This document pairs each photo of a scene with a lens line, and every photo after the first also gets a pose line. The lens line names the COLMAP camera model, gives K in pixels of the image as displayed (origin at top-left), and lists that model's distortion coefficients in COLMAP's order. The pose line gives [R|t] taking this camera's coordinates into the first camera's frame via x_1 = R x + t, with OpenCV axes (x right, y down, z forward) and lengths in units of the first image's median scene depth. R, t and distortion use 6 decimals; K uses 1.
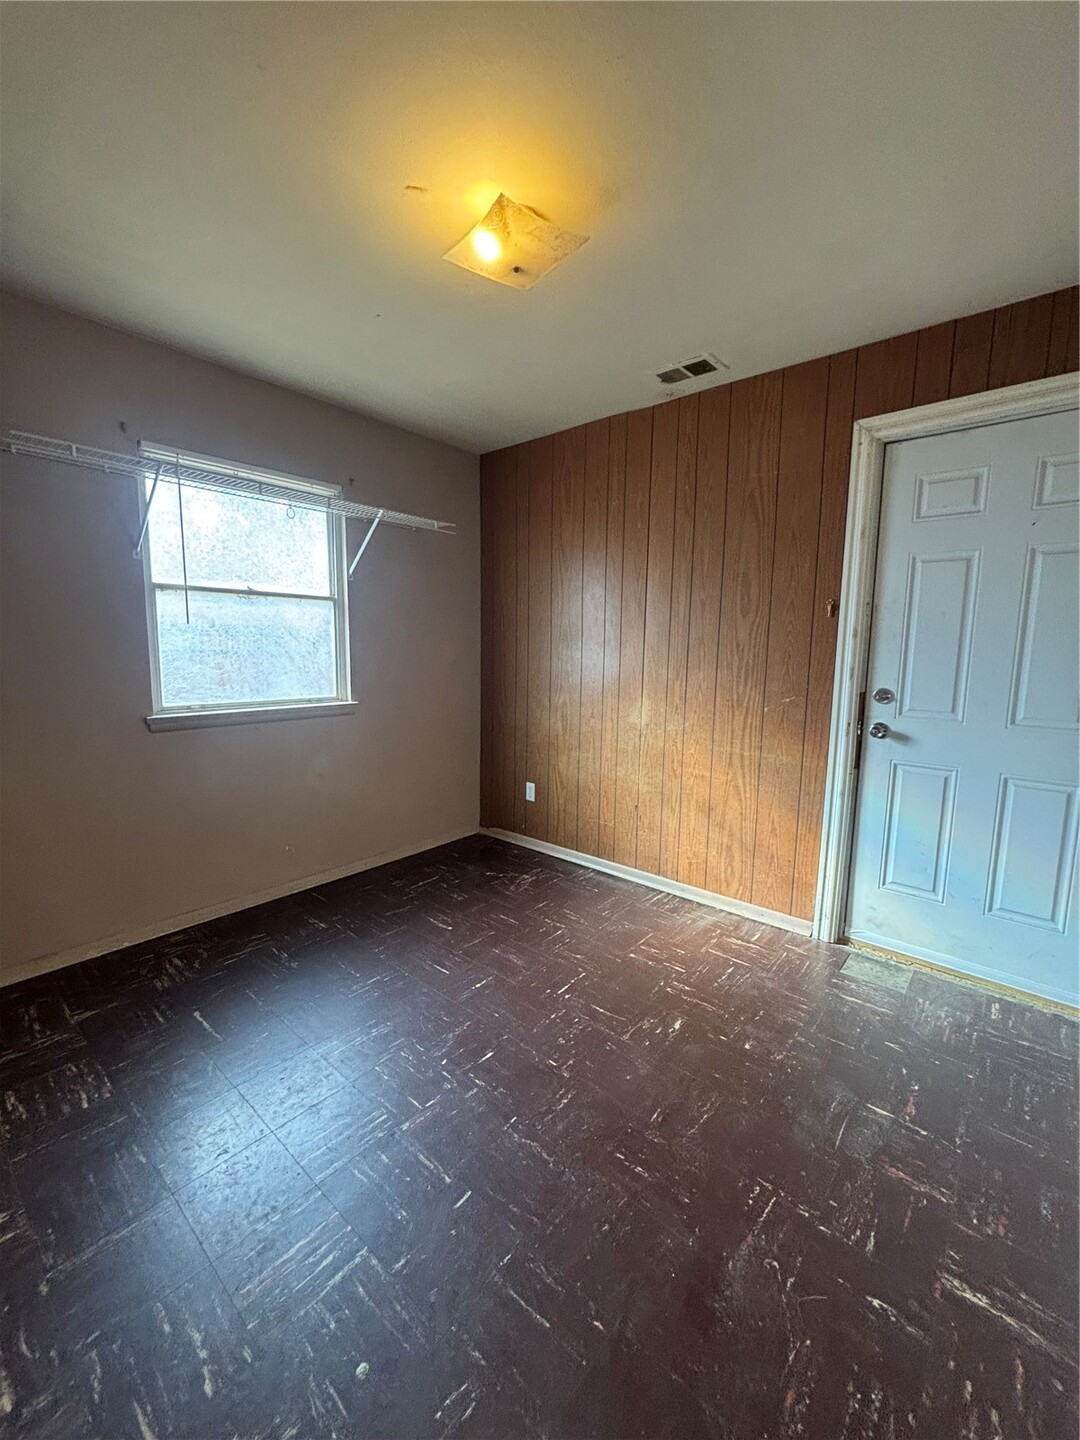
lens RADIAL K [[583.7, 0, 540.0], [0, 583.7, 720.0], [0, 0, 1]] dist [0.000872, 0.000009]
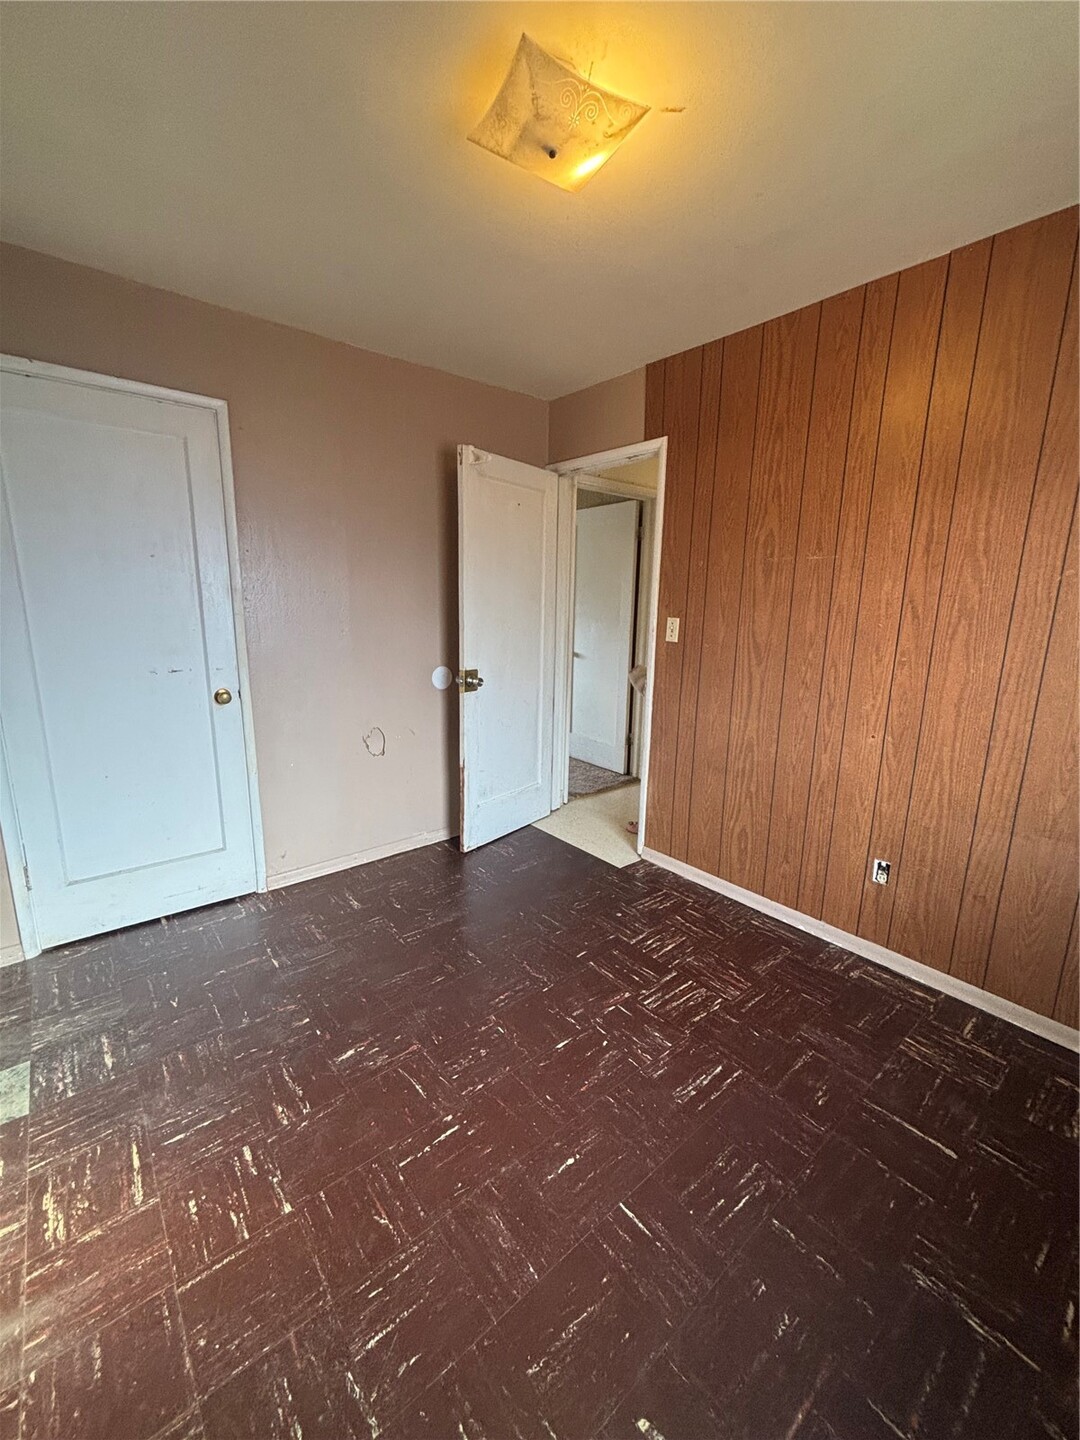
lens RADIAL K [[583.7, 0, 540.0], [0, 583.7, 720.0], [0, 0, 1]] dist [0.000872, 0.000009]
pose [[-0.986000, -0.063300, 0.154265, -0.156513], [-0.009533, 0.945030, 0.326845, -0.249606], [-0.166474, 0.320799, -0.932402, 1.610634]]
